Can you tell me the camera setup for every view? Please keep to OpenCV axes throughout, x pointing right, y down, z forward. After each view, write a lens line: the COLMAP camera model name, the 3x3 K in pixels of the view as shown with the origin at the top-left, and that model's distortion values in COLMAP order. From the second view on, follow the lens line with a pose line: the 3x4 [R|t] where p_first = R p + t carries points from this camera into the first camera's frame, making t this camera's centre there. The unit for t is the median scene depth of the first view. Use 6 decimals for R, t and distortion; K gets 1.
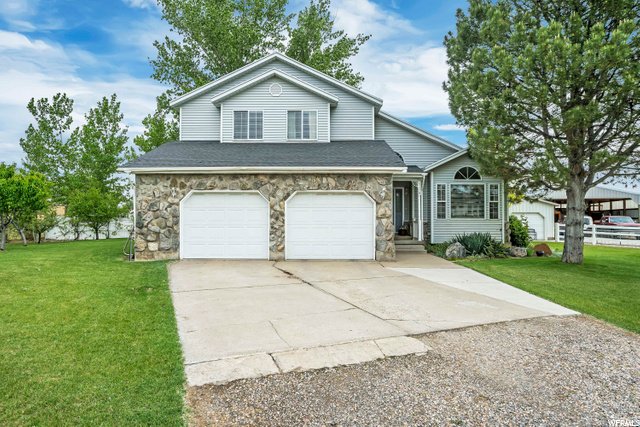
lens RADIAL K [[368.9, 0, 320.0], [0, 368.9, 213.5], [0, 0, 1]] dist [0.002850, 0.001614]
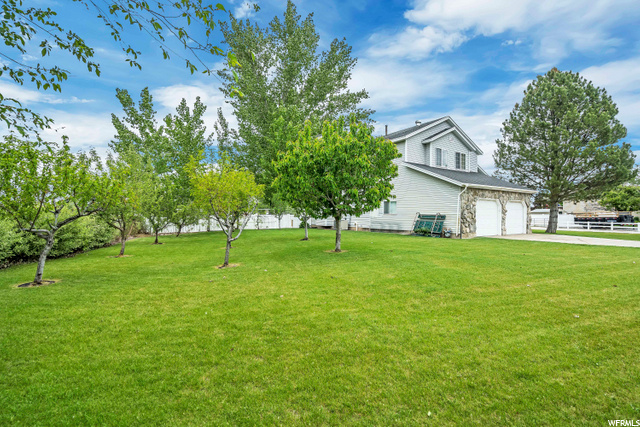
lens RADIAL K [[300.8, 0, 320.0], [0, 300.8, 213.5], [0, 0, 1]] dist [0.000157, 0.000698]
pose [[0.846530, 0.007199, 0.532292, -1.784468], [-0.009321, 0.999956, 0.001299, 0.019464], [-0.532259, -0.006061, 0.846560, 0.171555]]
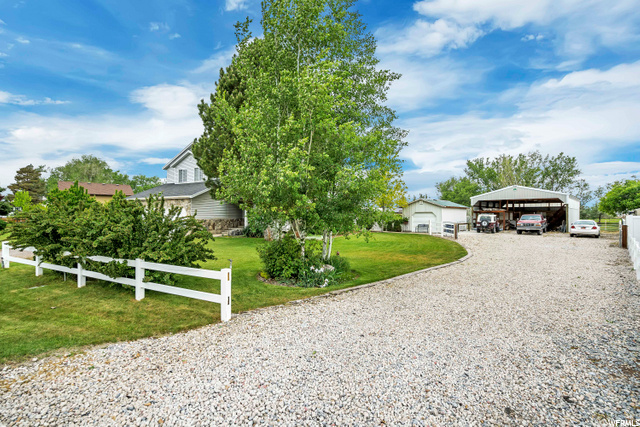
lens RADIAL K [[300.8, 0, 320.0], [0, 300.8, 213.5], [0, 0, 1]] dist [0.000157, 0.000698]
pose [[0.878959, -0.002163, -0.476893, 1.835702], [0.005047, 0.999976, 0.004767, -0.014824], [0.476871, -0.006597, 0.878949, -0.291801]]
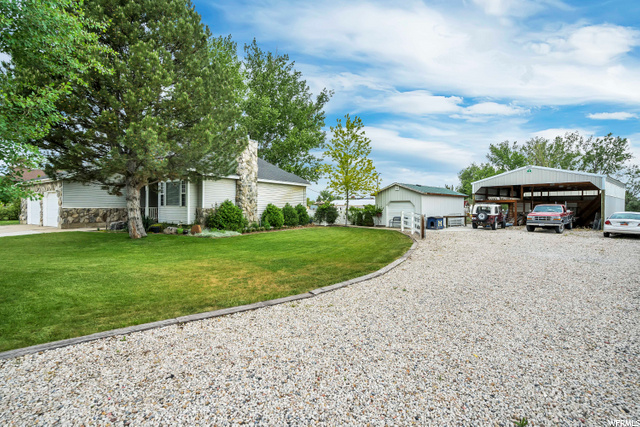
lens RADIAL K [[300.8, 0, 320.0], [0, 300.8, 213.5], [0, 0, 1]] dist [0.000157, 0.000698]
pose [[0.830987, 0.015066, -0.556087, 2.056152], [0.001502, 0.999569, 0.029325, 0.014262], [0.556289, -0.025204, 0.830606, 0.501311]]
